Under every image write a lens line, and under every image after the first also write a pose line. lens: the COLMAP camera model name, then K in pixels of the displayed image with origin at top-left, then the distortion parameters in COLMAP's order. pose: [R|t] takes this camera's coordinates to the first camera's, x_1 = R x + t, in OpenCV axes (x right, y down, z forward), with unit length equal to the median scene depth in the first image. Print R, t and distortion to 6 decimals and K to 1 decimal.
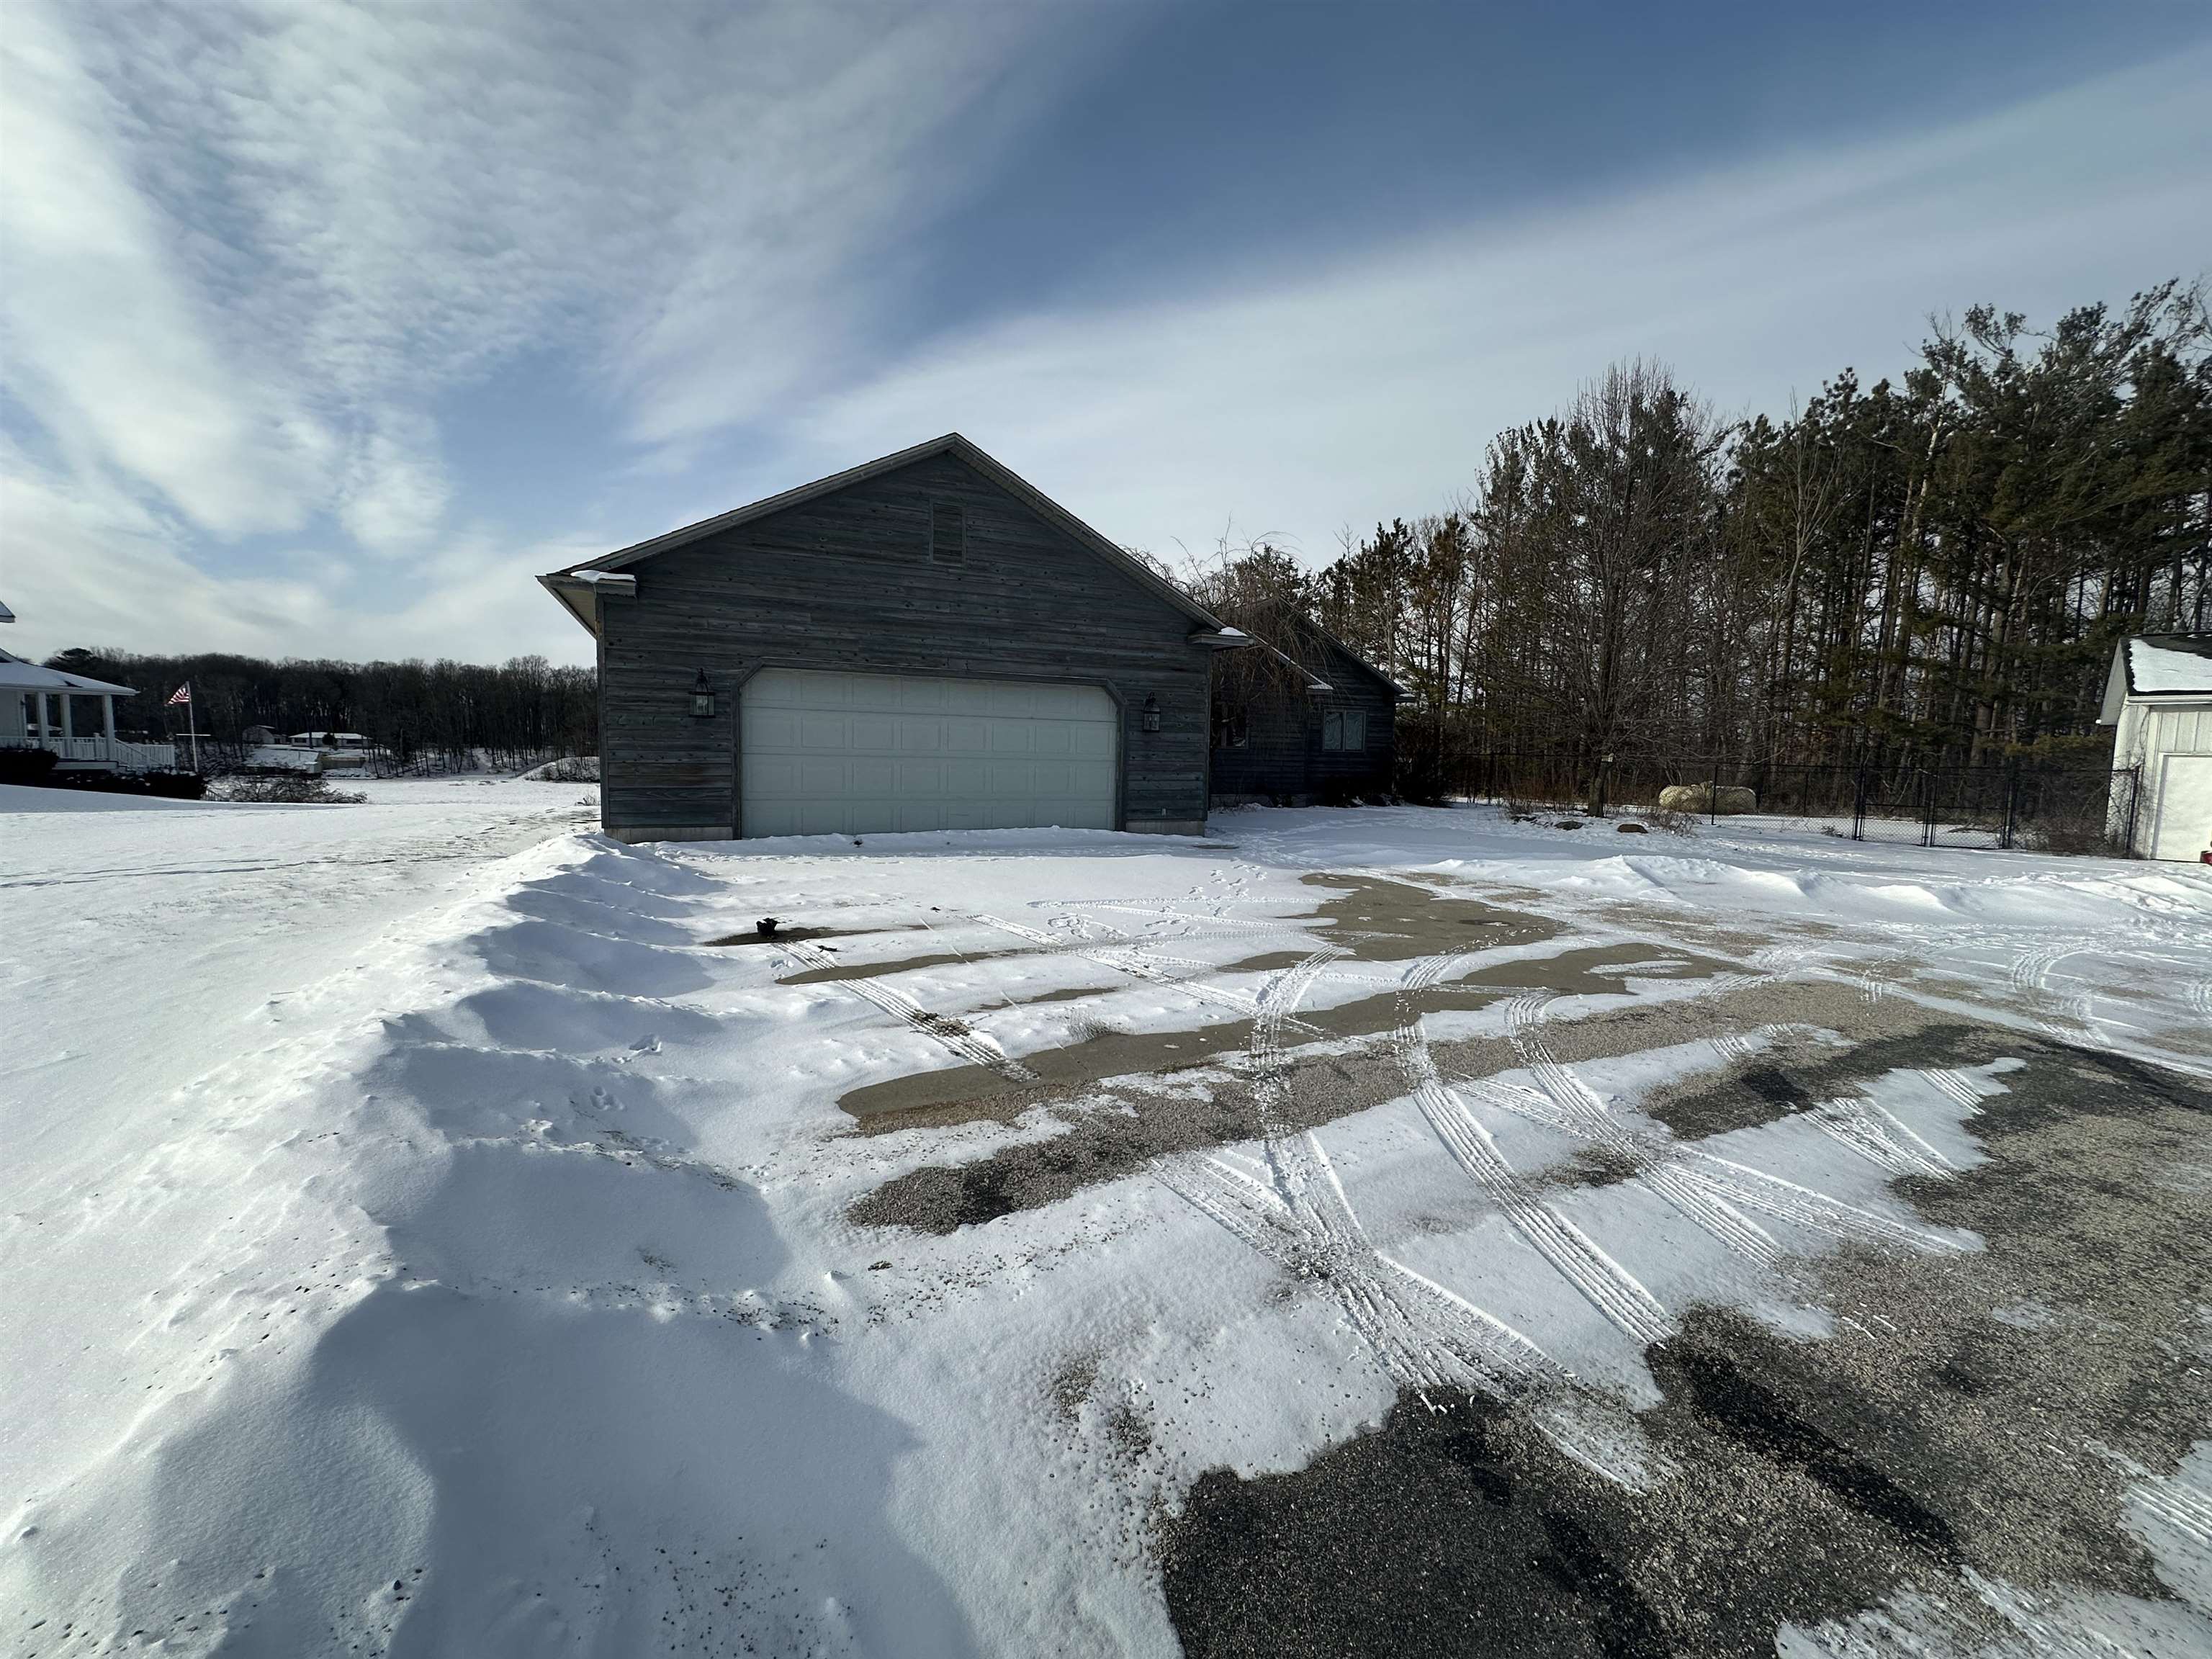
lens RADIAL K [[888.8, 0, 1107.5], [0, 888.8, 838.3], [0, 0, 1]] dist [-0.000169, -0.000023]
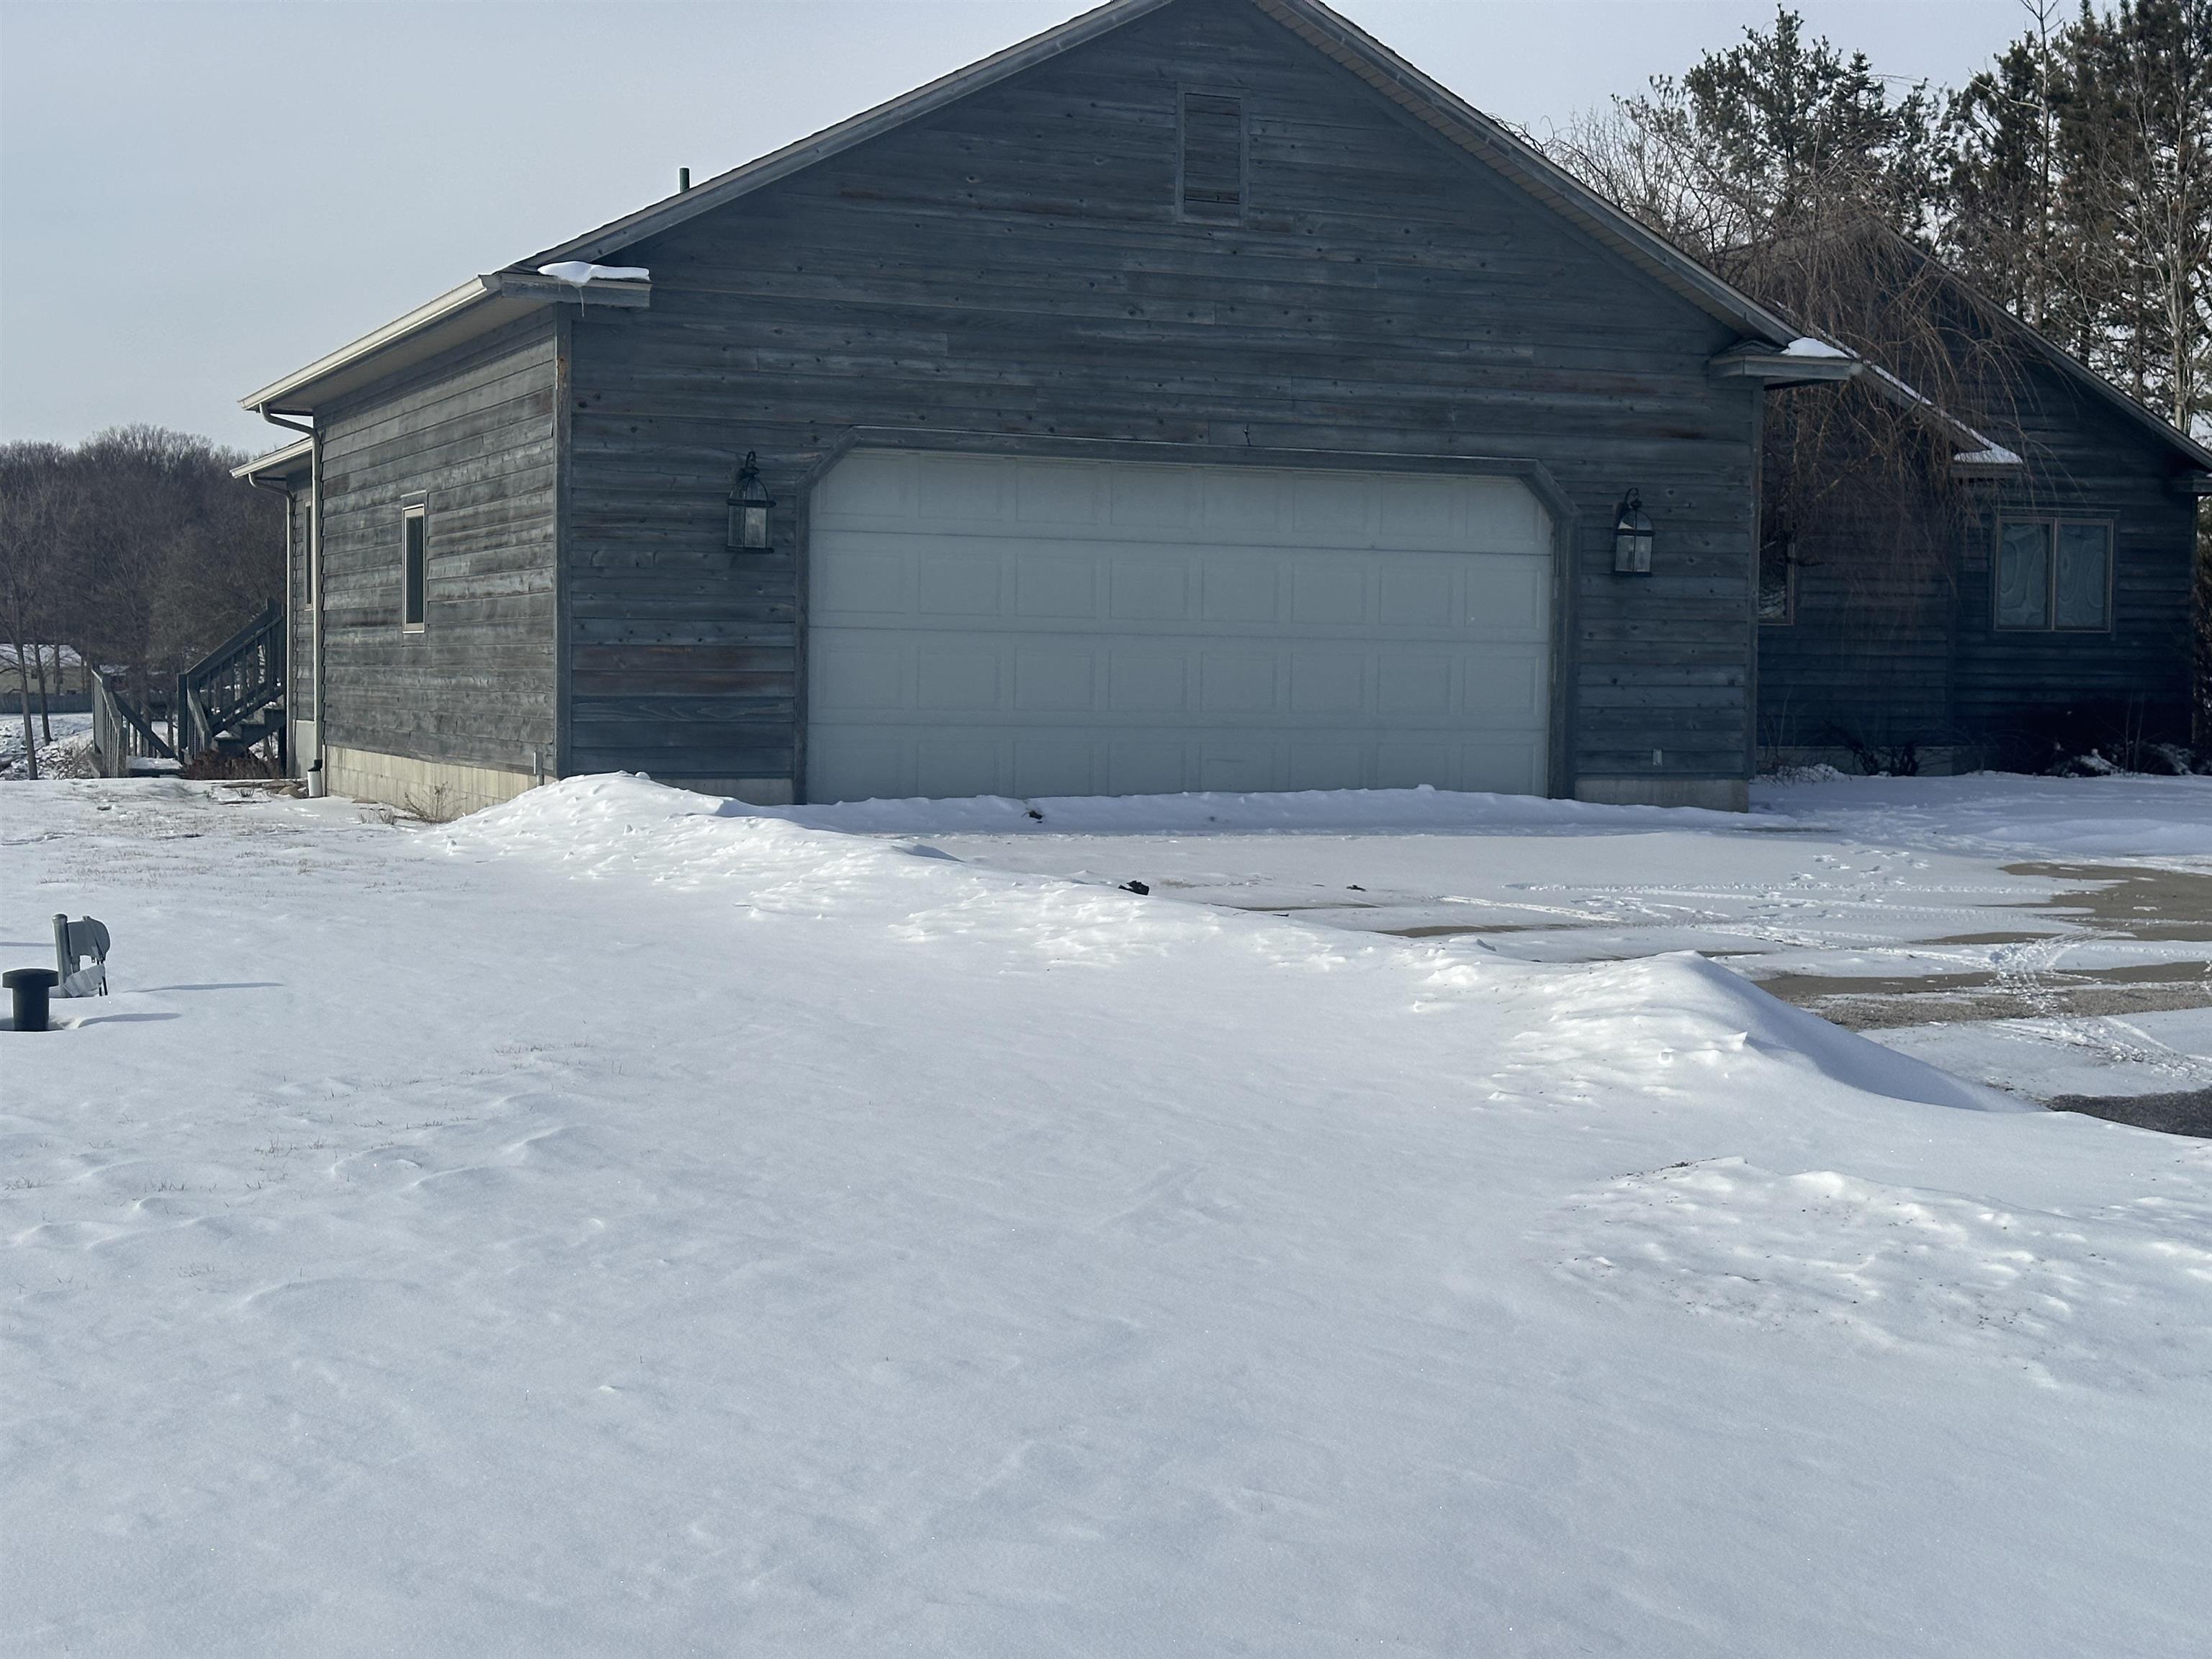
lens RADIAL K [[3071.5, 0, 1105.3], [0, 3071.5, 825.5], [0, 0, 1]] dist [0.150843, 0.000000]
pose [[0.999680, -0.006256, -0.024498, -0.190259], [0.005133, 0.998945, -0.045646, 0.079691], [0.024758, 0.045505, 0.998657, -0.587213]]
